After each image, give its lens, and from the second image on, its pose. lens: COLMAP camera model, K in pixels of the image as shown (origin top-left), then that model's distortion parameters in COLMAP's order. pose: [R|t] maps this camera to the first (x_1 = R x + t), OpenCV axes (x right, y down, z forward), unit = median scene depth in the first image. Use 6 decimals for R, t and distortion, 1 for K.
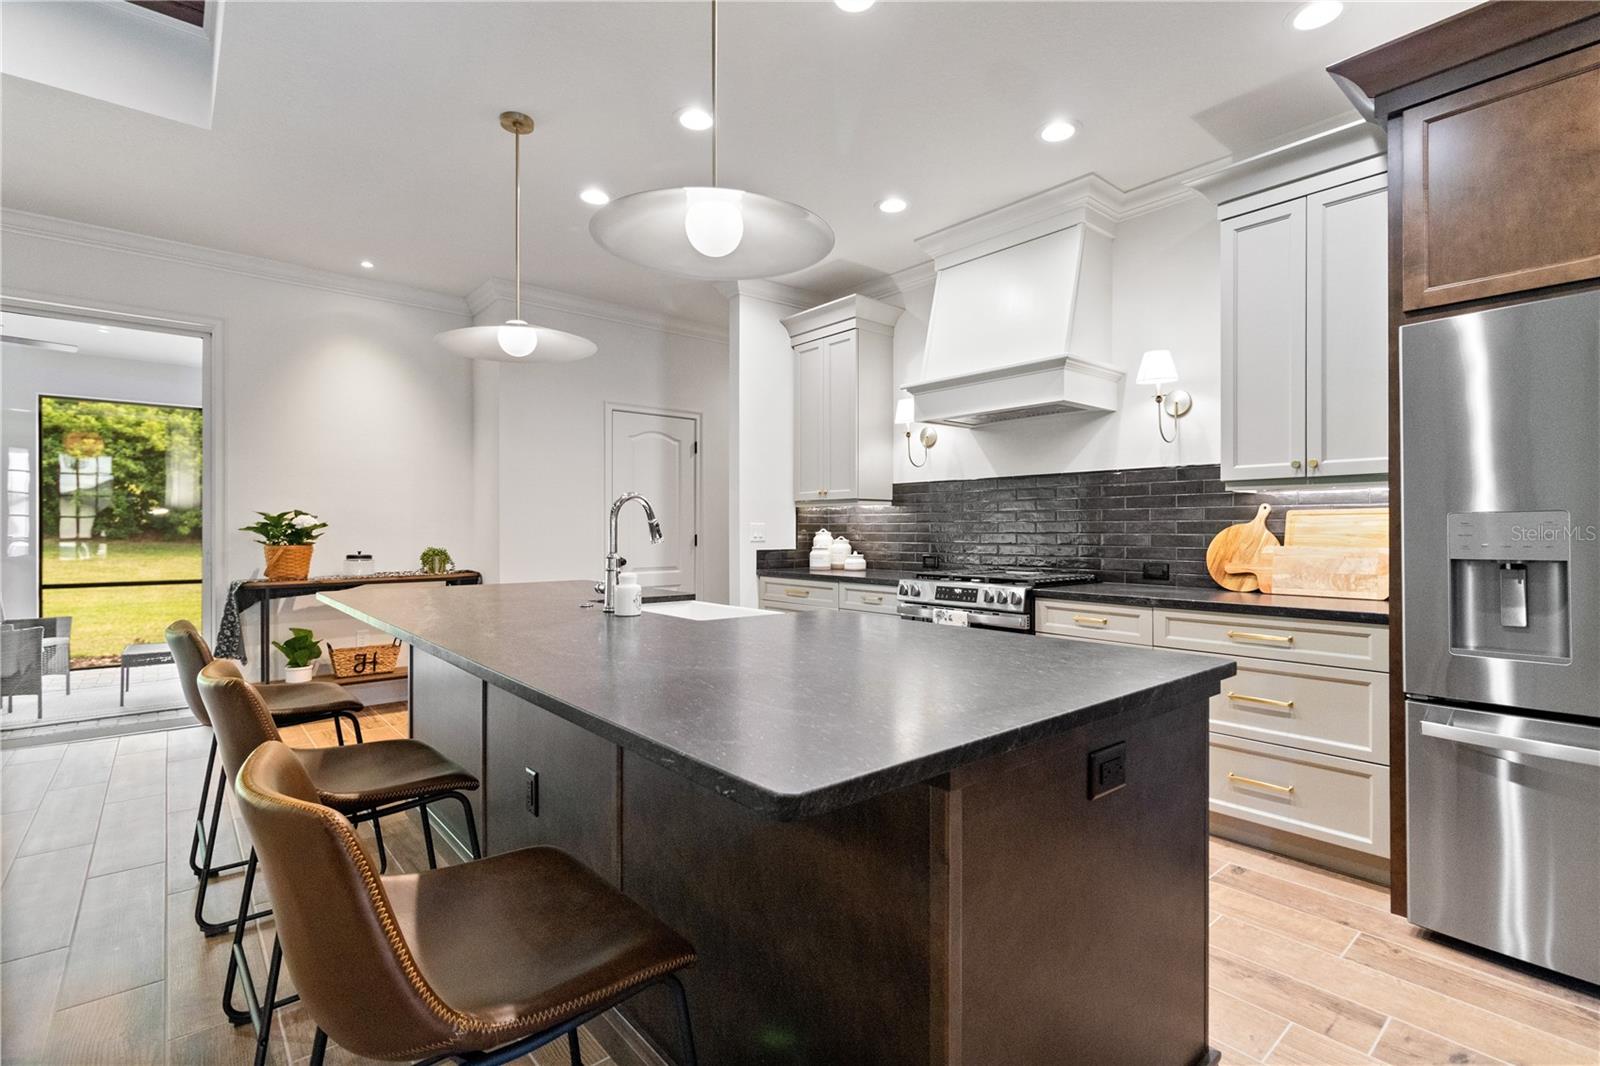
lens RADIAL K [[762.9, 0, 800.0], [0, 762.9, 533.0], [0, 0, 1]] dist [0.004591, 0.000240]
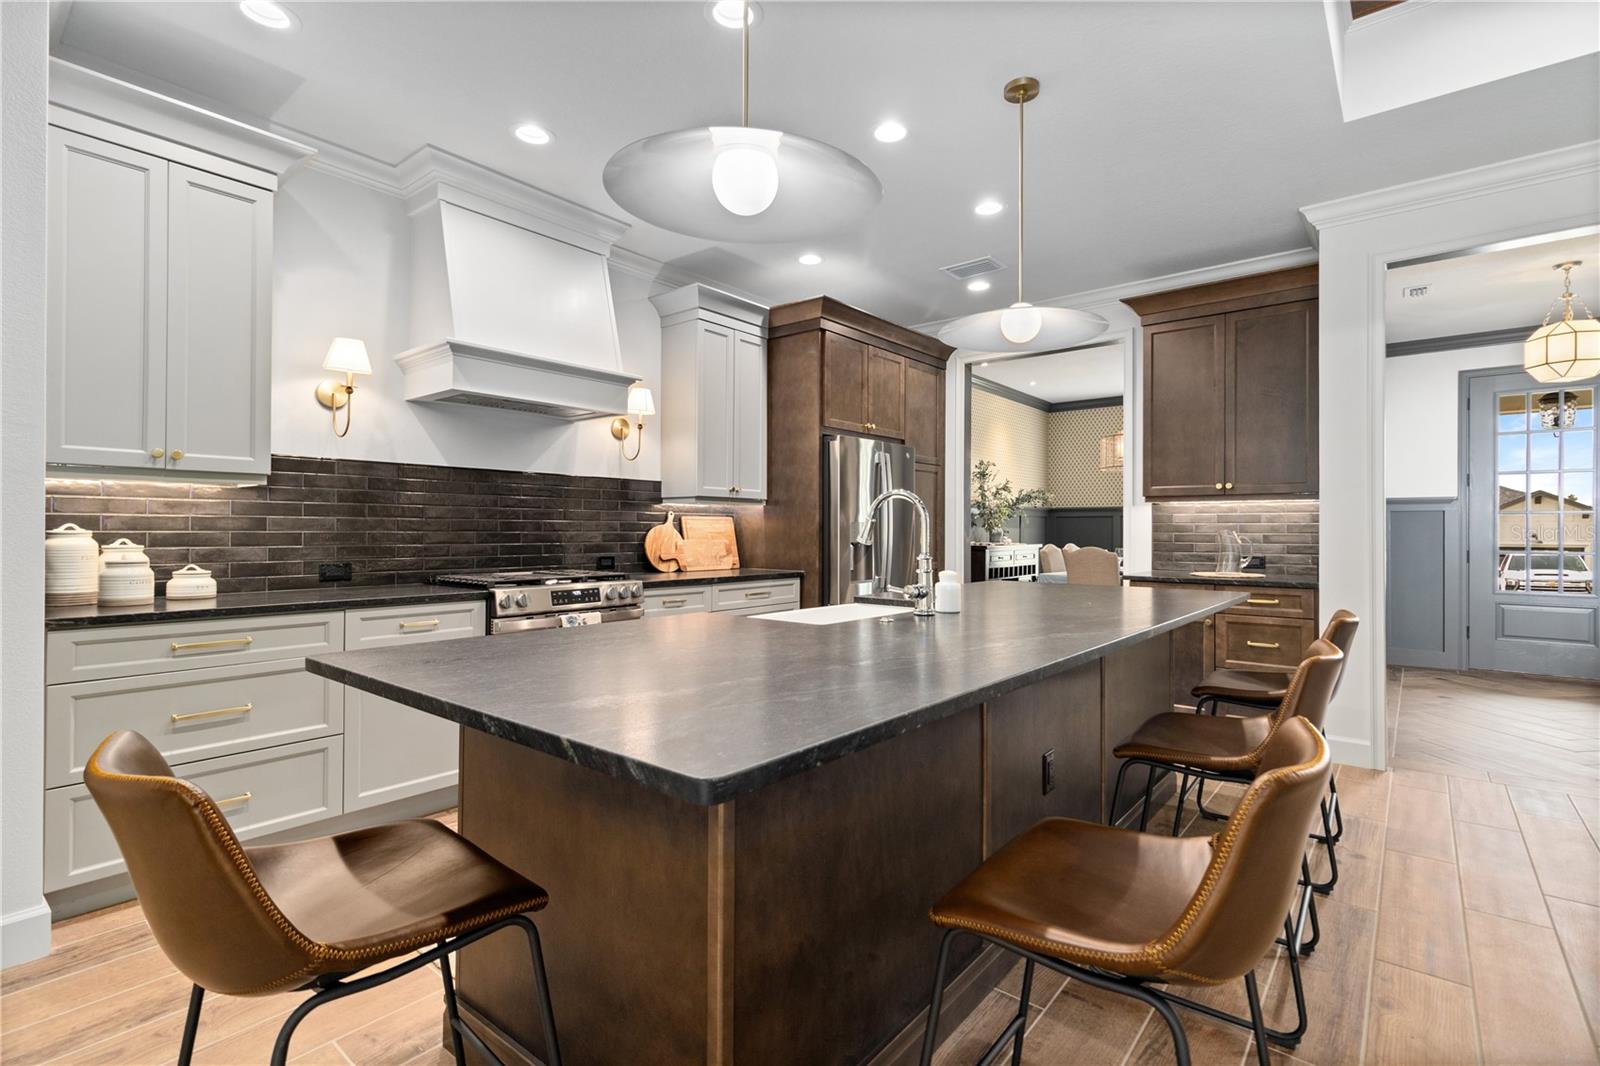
lens RADIAL K [[738.7, 0, 805.6], [0, 738.7, 530.7], [0, 0, 1]] dist [0.000723, -0.000017]
pose [[-0.176102, -0.001966, 0.984370, -0.597763], [-0.001582, 0.999997, 0.001715, -0.002580], [-0.984371, -0.001255, -0.176105, 0.708088]]
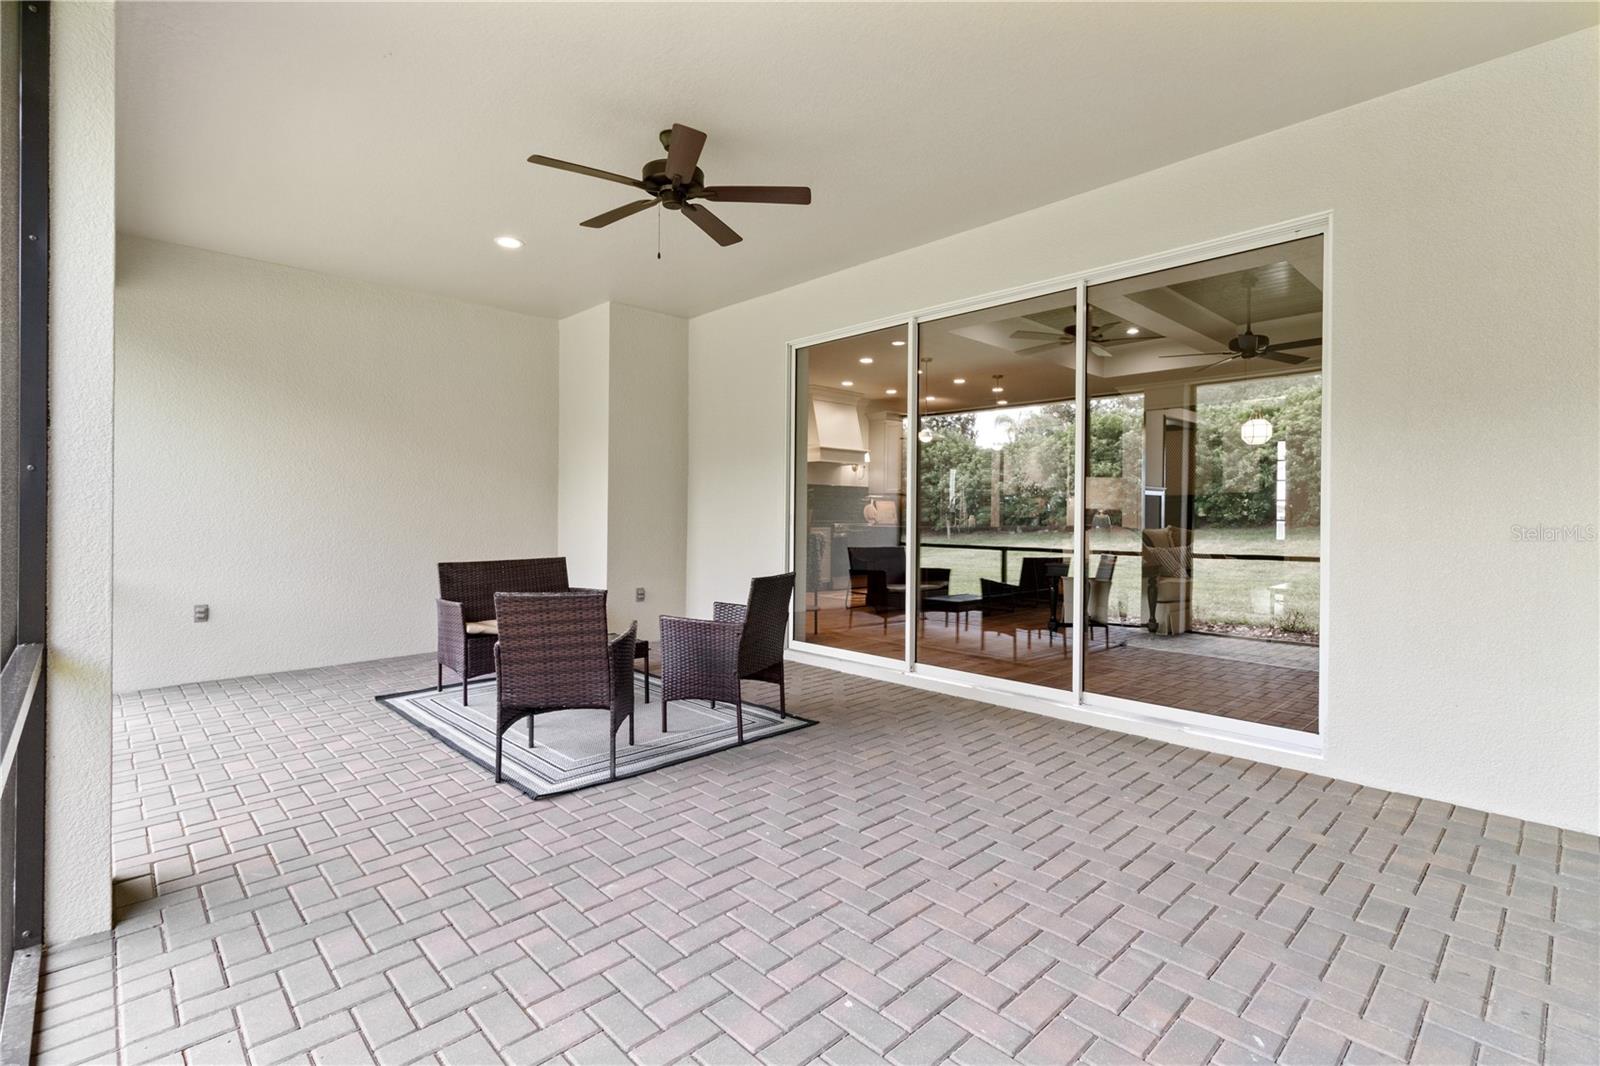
lens RADIAL K [[762.9, 0, 800.0], [0, 762.9, 533.0], [0, 0, 1]] dist [0.004591, 0.000240]
pose [[-0.034897, -0.041412, 0.998533, -2.180493], [-0.006219, 0.999131, 0.041220, -0.015776], [-0.999372, -0.004771, -0.035124, 1.051105]]
